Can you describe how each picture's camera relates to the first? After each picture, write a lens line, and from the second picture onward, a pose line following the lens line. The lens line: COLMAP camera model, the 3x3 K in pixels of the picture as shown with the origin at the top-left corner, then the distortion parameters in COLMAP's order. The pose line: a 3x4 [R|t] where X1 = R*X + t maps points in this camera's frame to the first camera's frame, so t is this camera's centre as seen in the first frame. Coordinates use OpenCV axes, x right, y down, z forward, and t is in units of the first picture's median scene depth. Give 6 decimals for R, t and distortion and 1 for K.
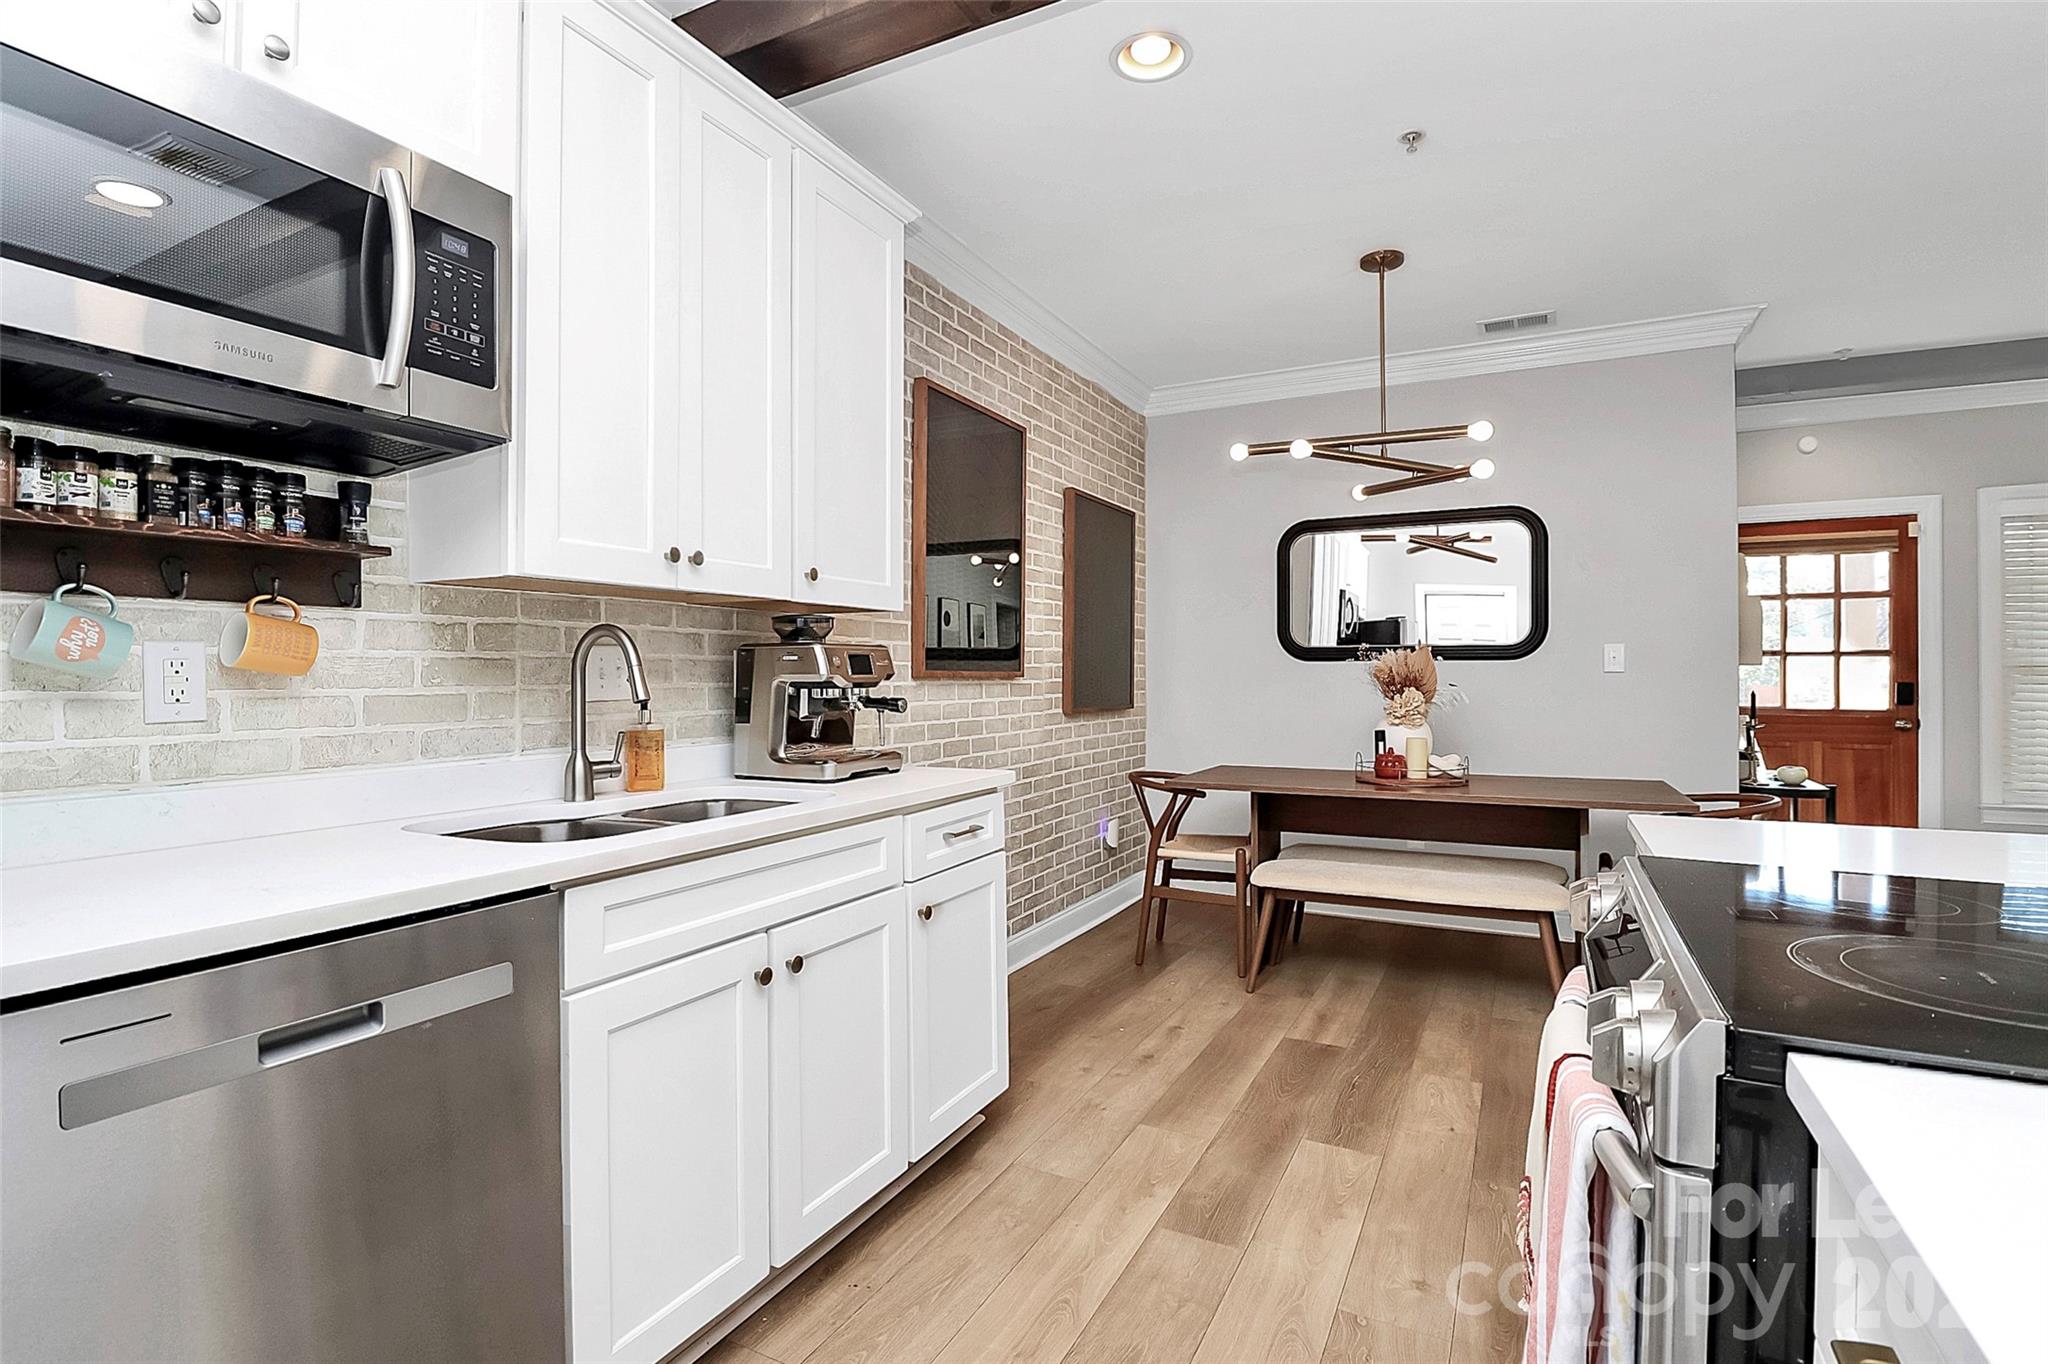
lens RADIAL K [[976.3, 0, 1022.8], [0, 976.3, 662.8], [0, 0, 1]] dist [0.002445, -0.011967]
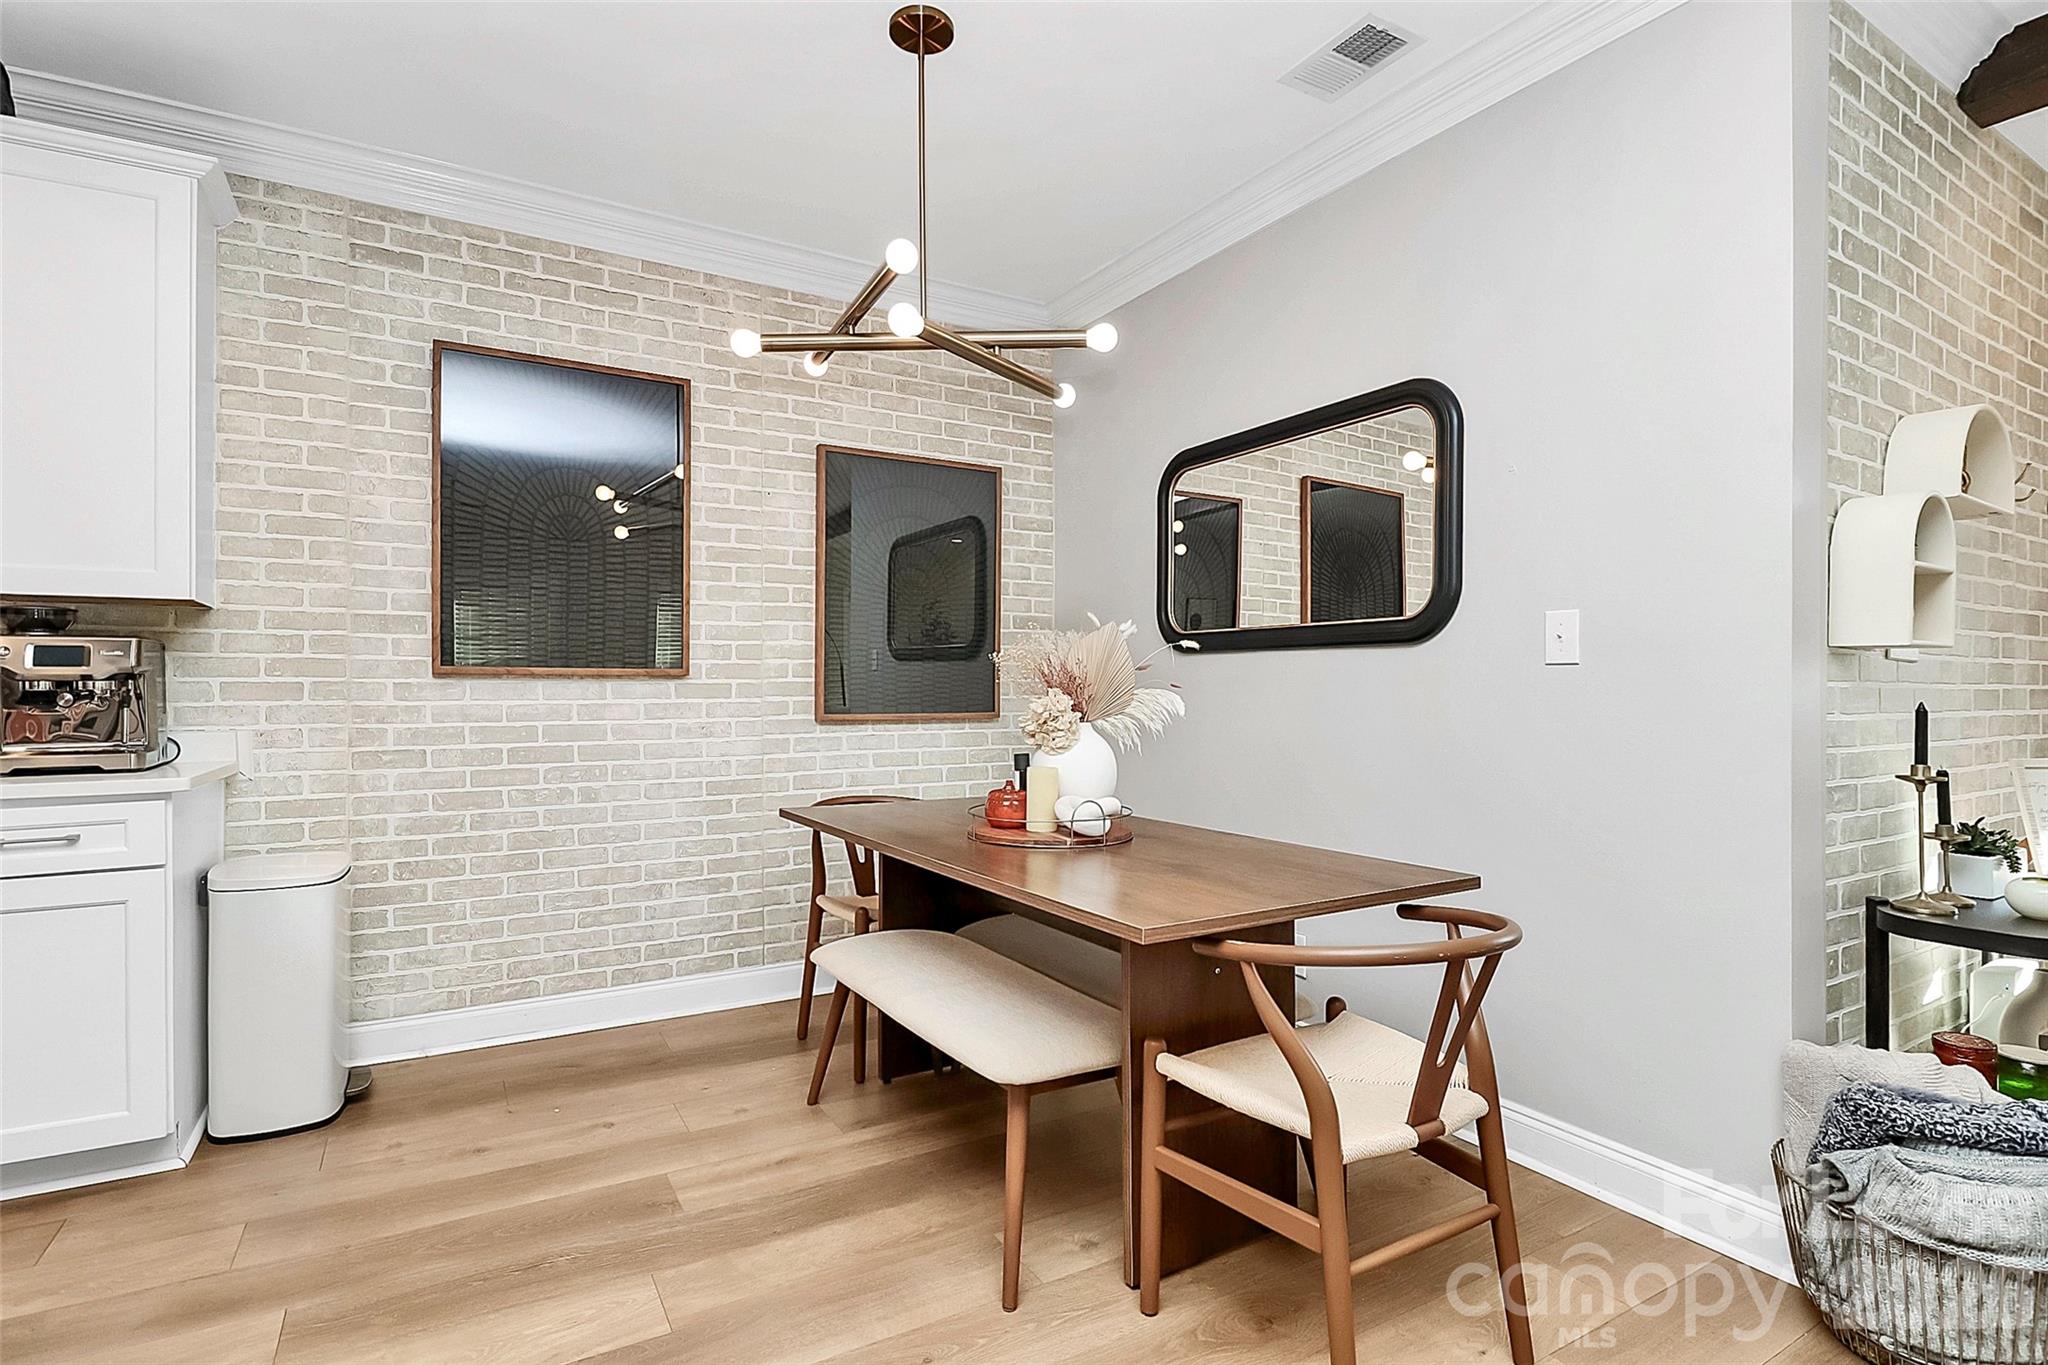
lens RADIAL K [[986.9, 0, 1014.5], [0, 986.9, 689.7], [0, 0, 1]] dist [-0.004736, 0.000602]
pose [[0.850403, 0.004481, -0.526112, 0.767994], [0.004870, 0.999854, 0.016387, 0.015776], [0.526109, -0.016498, 0.850257, 0.467114]]
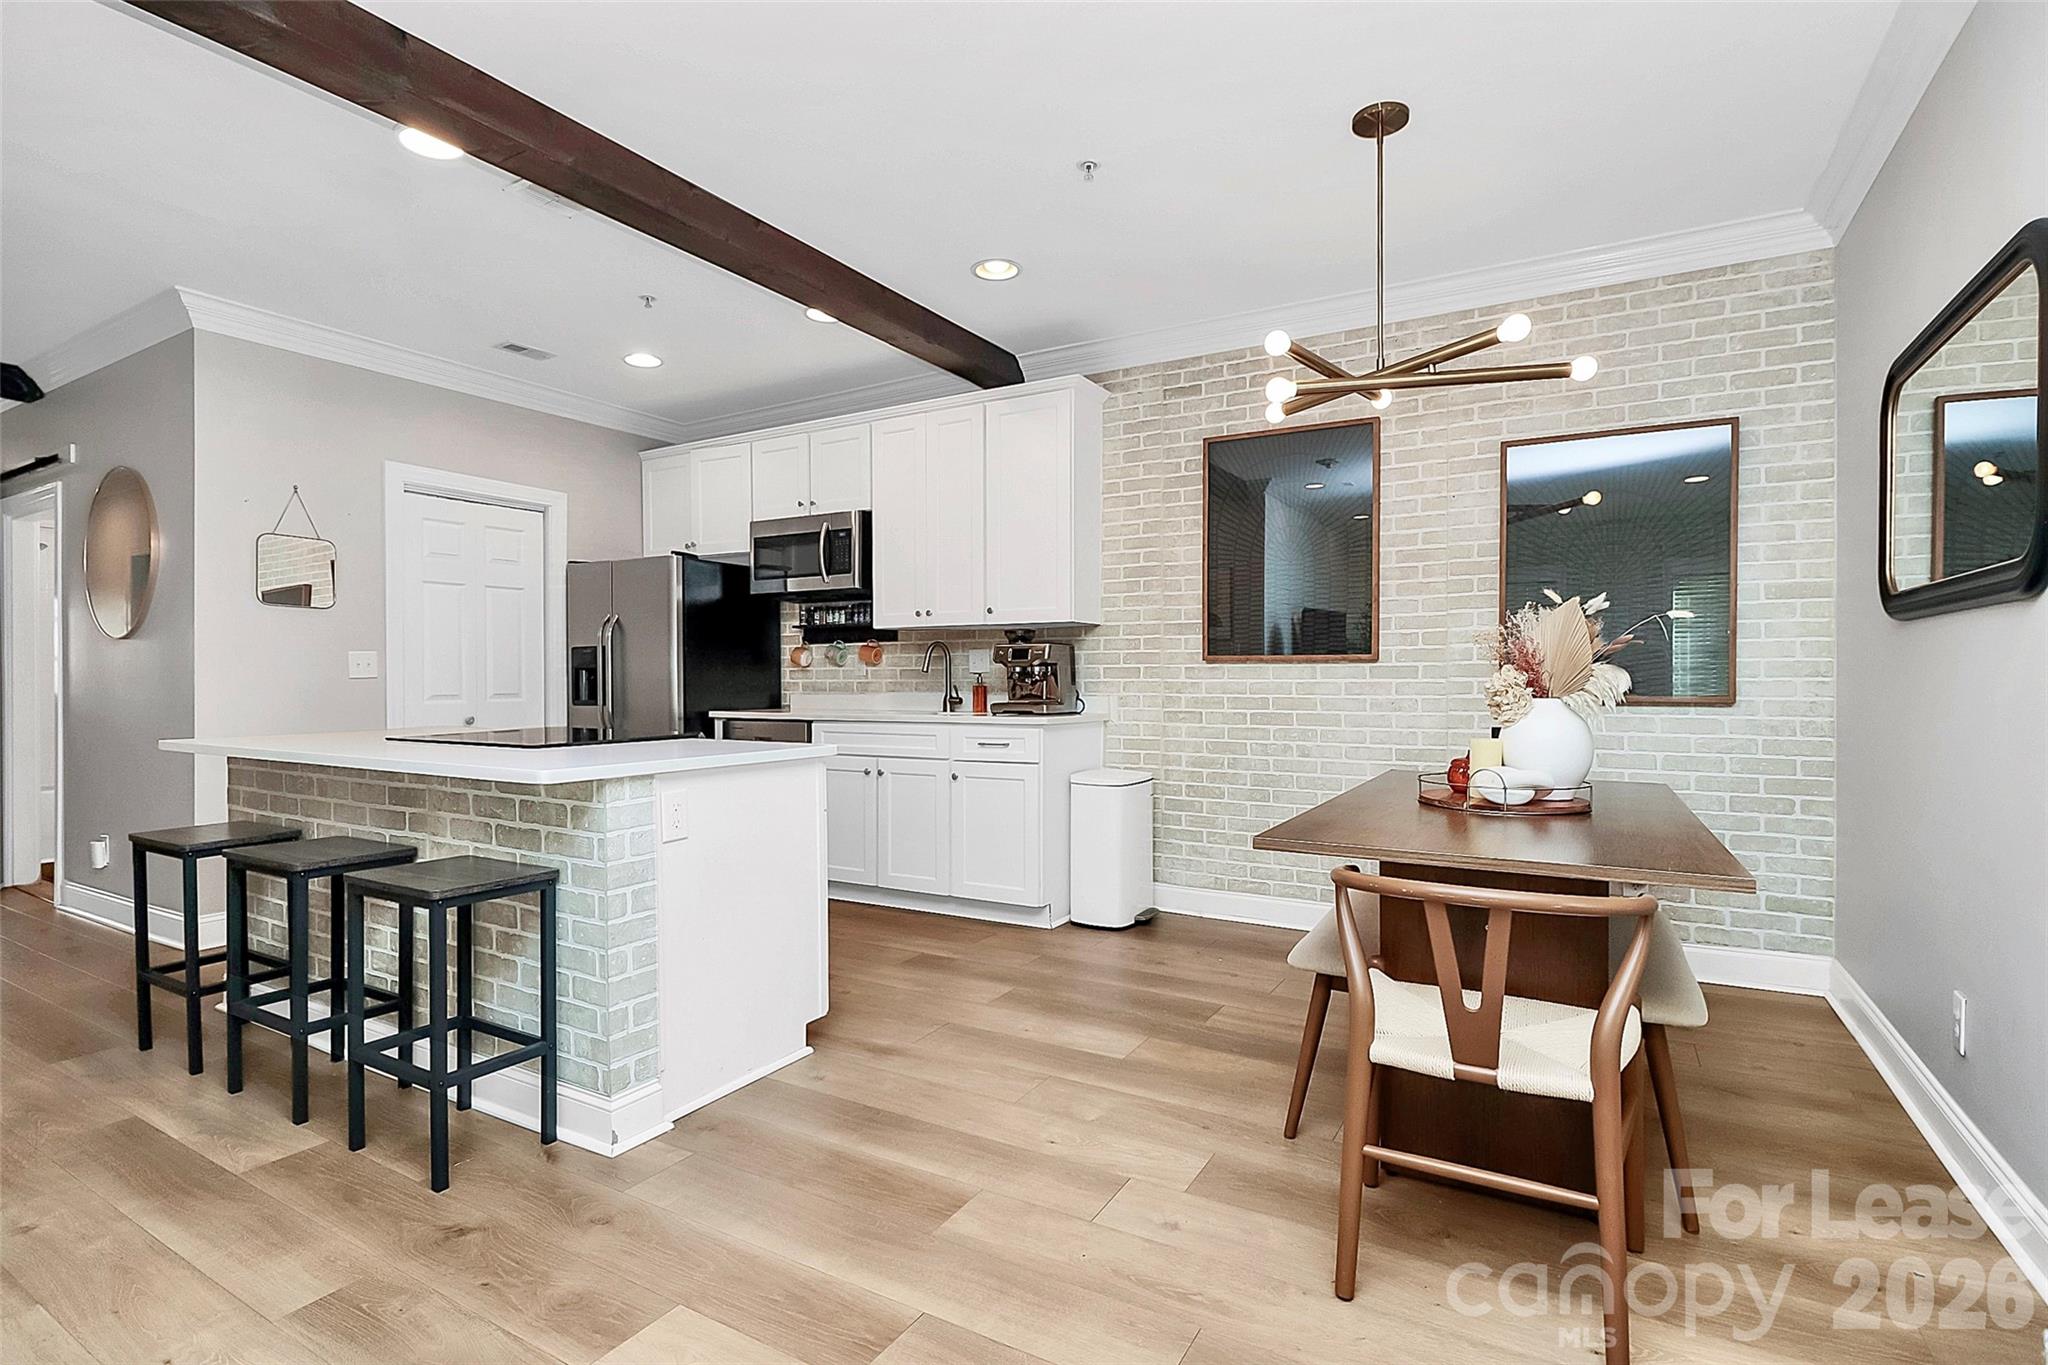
lens RADIAL K [[978.8, 0, 1024.0], [0, 978.8, 682.5], [0, 0, 1]] dist [-0.002832, -0.010868]
pose [[-0.047086, 0.006307, -0.998871, 1.165090], [0.013861, 0.999888, 0.005660, 0.030683], [0.998795, -0.013578, -0.047168, 0.751597]]
